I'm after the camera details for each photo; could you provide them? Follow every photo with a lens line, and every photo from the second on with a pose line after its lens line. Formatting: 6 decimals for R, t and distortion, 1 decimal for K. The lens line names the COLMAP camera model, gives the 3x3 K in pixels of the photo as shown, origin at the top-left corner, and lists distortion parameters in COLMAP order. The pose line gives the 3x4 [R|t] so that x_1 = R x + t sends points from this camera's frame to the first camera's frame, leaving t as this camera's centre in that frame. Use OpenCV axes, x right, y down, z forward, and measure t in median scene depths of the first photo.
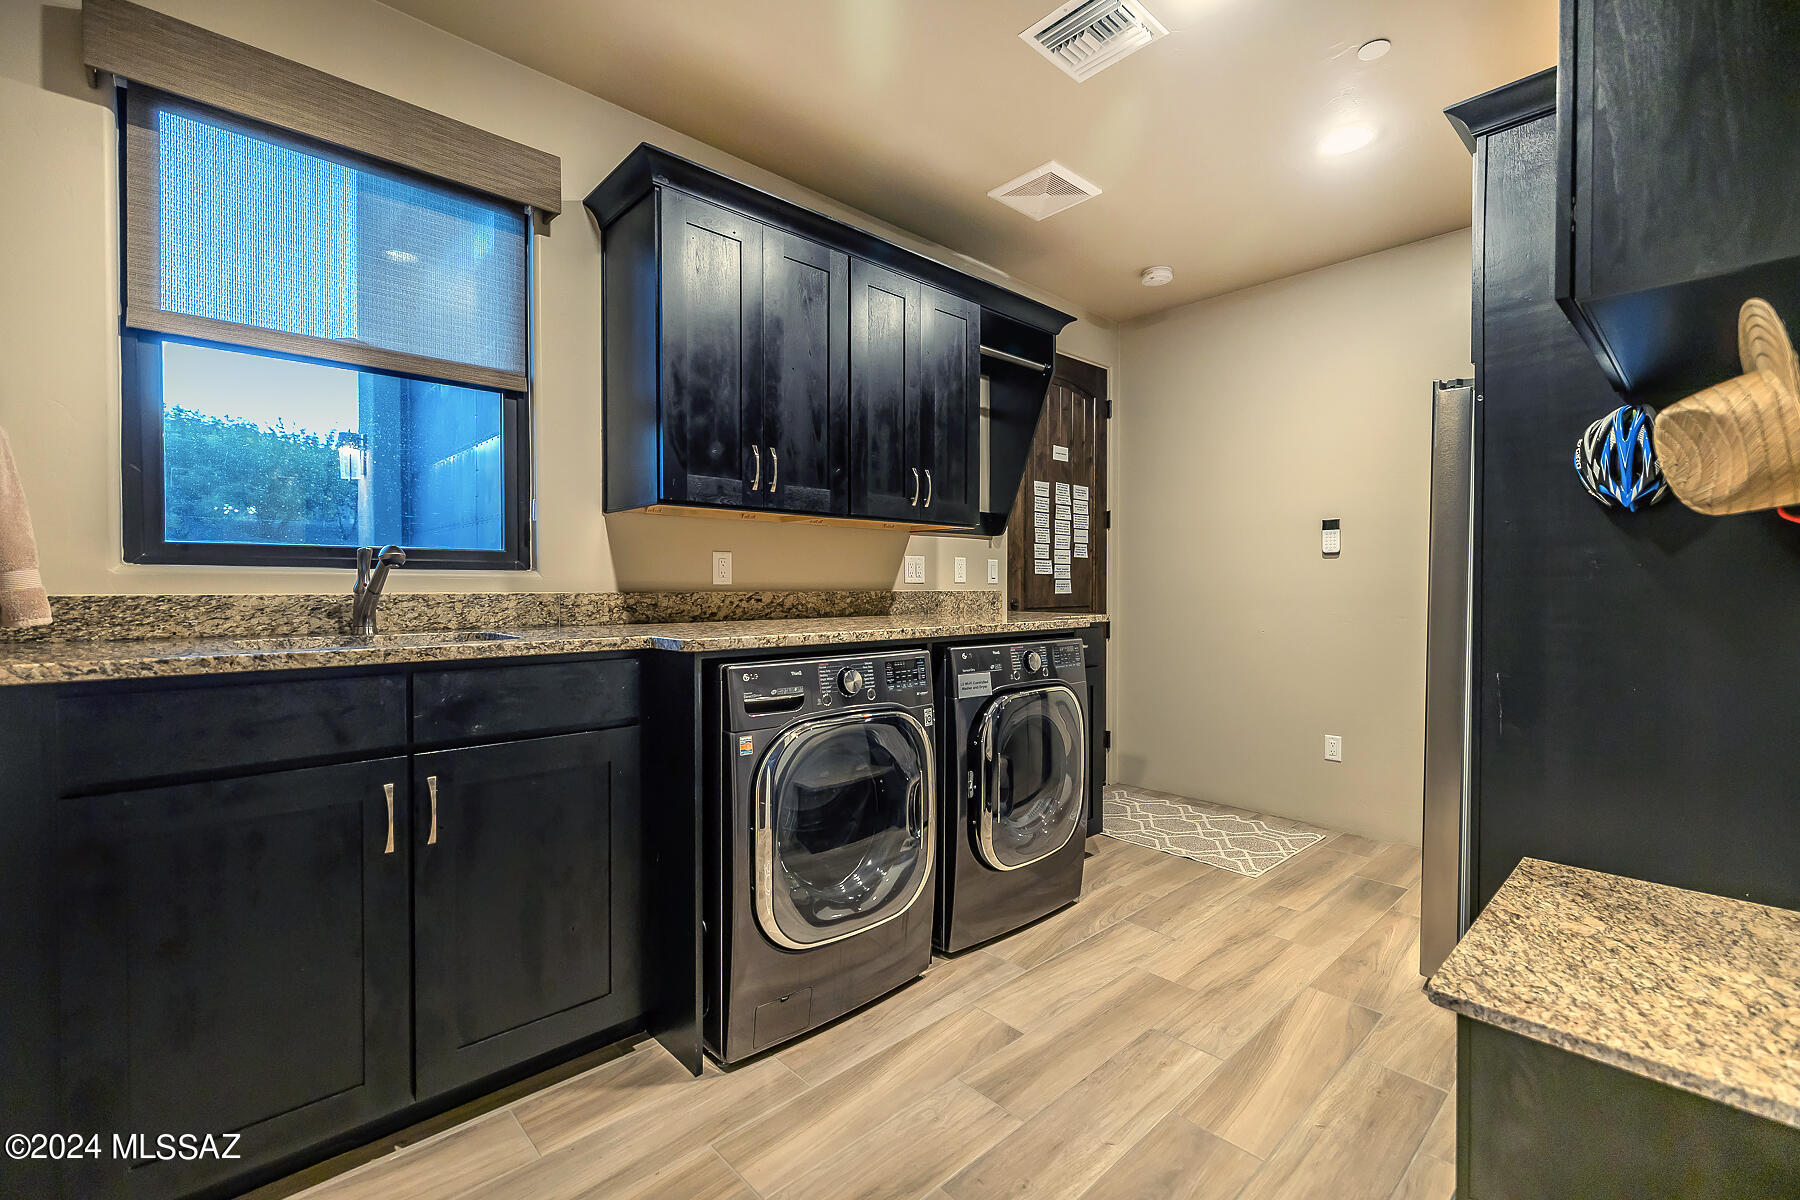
lens RADIAL K [[774.9, 0, 931.3], [0, 774.9, 591.1], [0, 0, 1]] dist [0.001330, -0.000122]
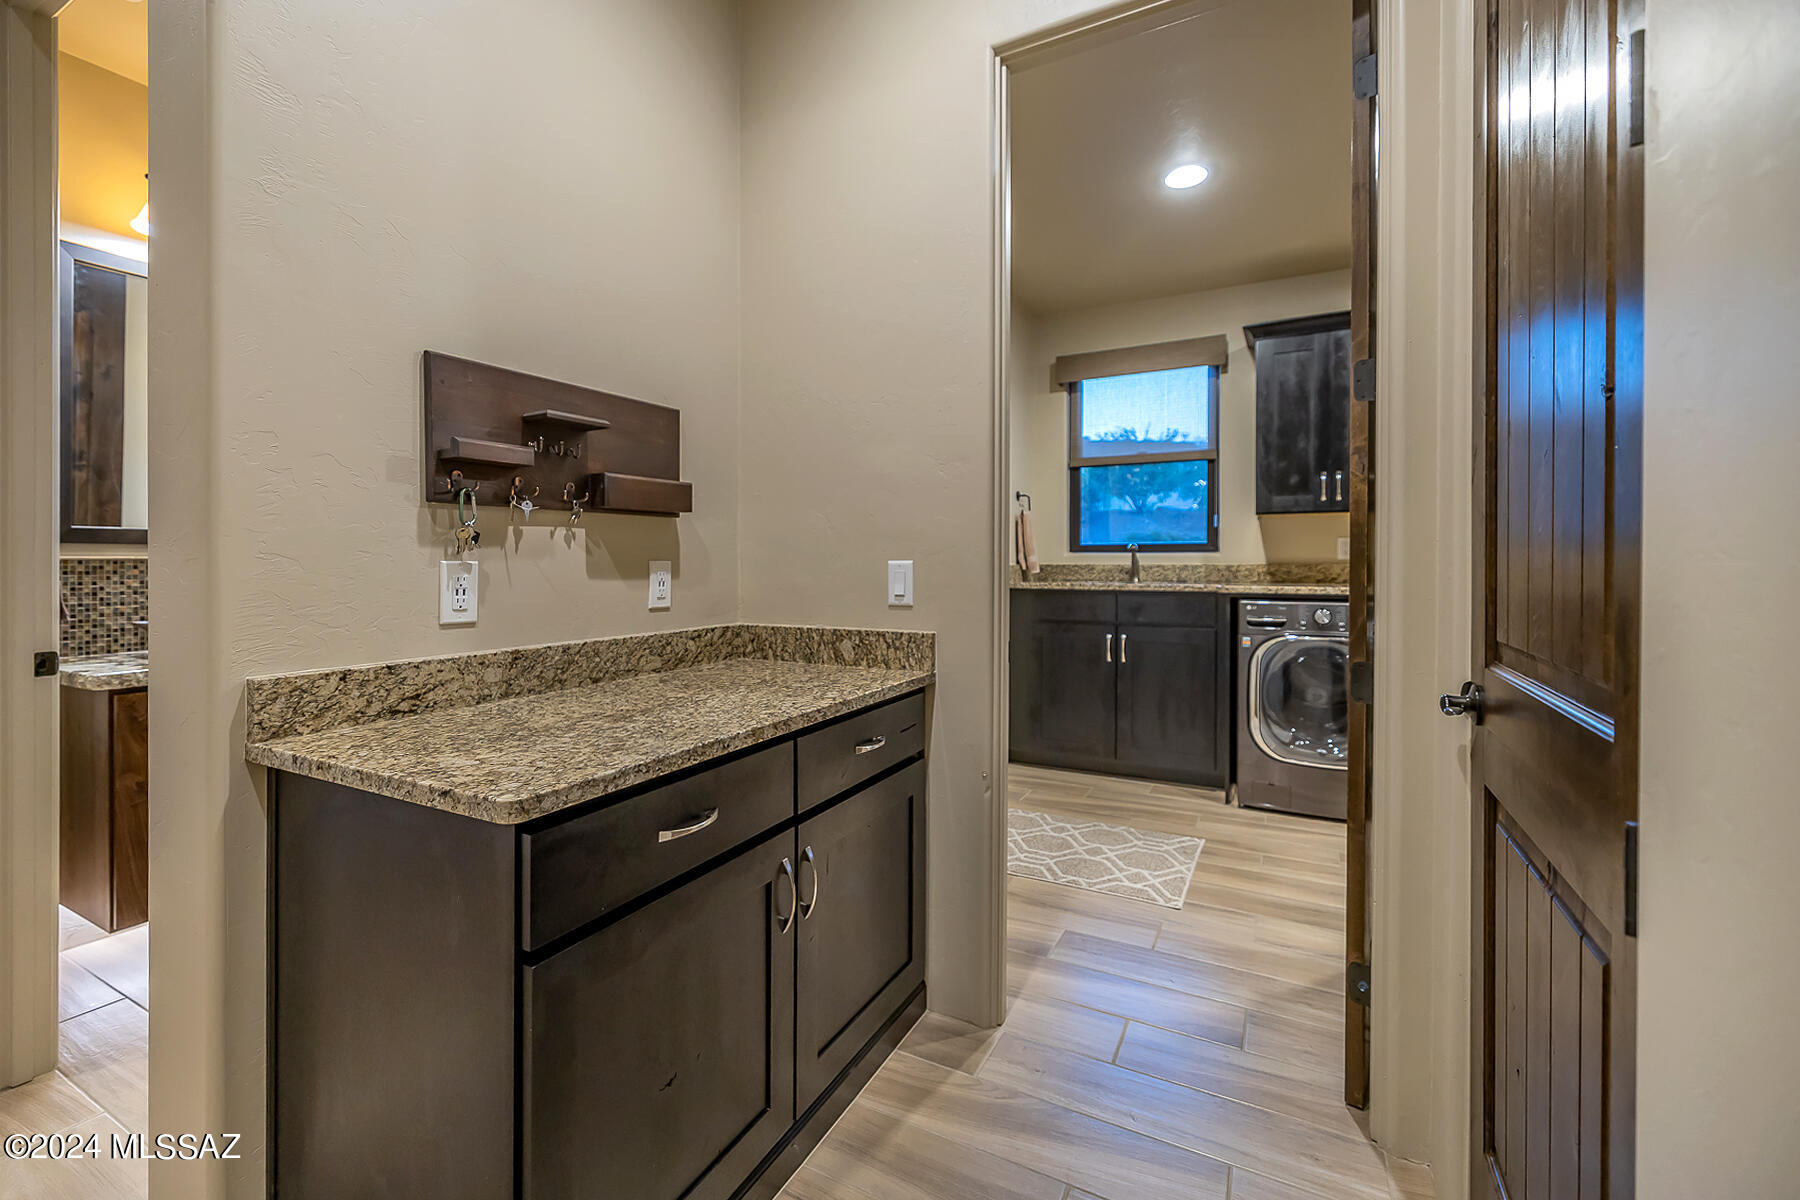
lens RADIAL K [[831.2, 0, 823.8], [0, 831.2, 563.4], [0, 0, 1]] dist [-0.002718, -0.000134]
pose [[0.246051, 0.001140, -0.969256, 1.448537], [-0.006450, 0.999979, -0.000461, 0.008550], [0.969235, 0.006365, 0.246053, -0.517357]]
